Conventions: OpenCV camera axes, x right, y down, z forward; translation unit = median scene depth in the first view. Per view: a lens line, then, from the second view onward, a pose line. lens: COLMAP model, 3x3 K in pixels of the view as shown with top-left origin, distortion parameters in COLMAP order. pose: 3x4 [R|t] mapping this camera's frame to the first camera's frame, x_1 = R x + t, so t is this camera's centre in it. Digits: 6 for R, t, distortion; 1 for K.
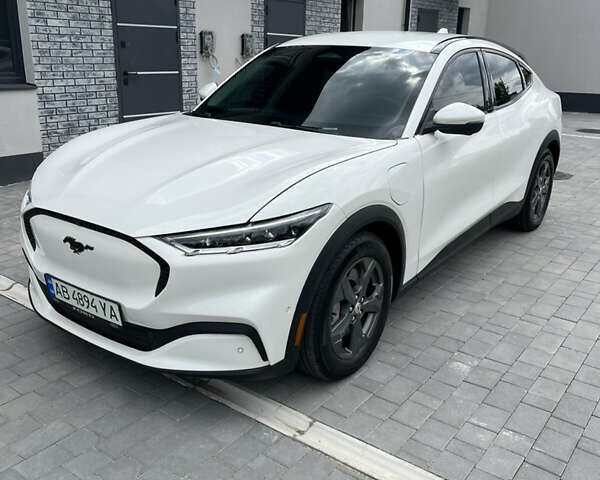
lens RADIAL K [[595.3, 0, 301.0], [0, 595.3, 241.7], [0, 0, 1]] dist [-0.008416, 0.000000]
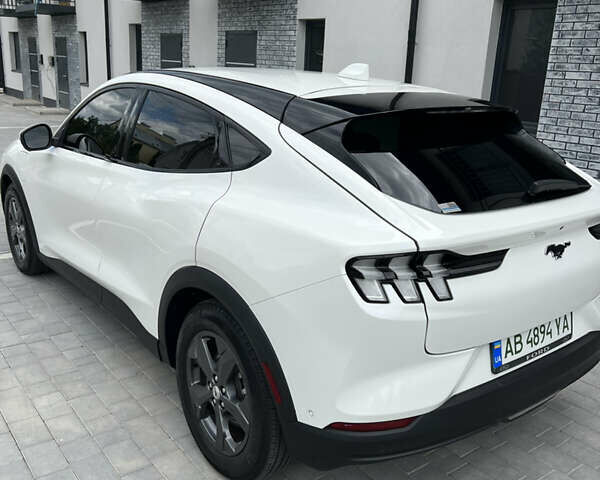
lens RADIAL K [[595.3, 0, 300.9], [0, 595.3, 238.8], [0, 0, 1]] dist [-0.008416, 0.000000]
pose [[-0.264215, 0.227319, -0.937292, 0.624444], [-0.342824, 0.886225, 0.311573, -0.282650], [0.901478, 0.403648, -0.156223, 0.854821]]
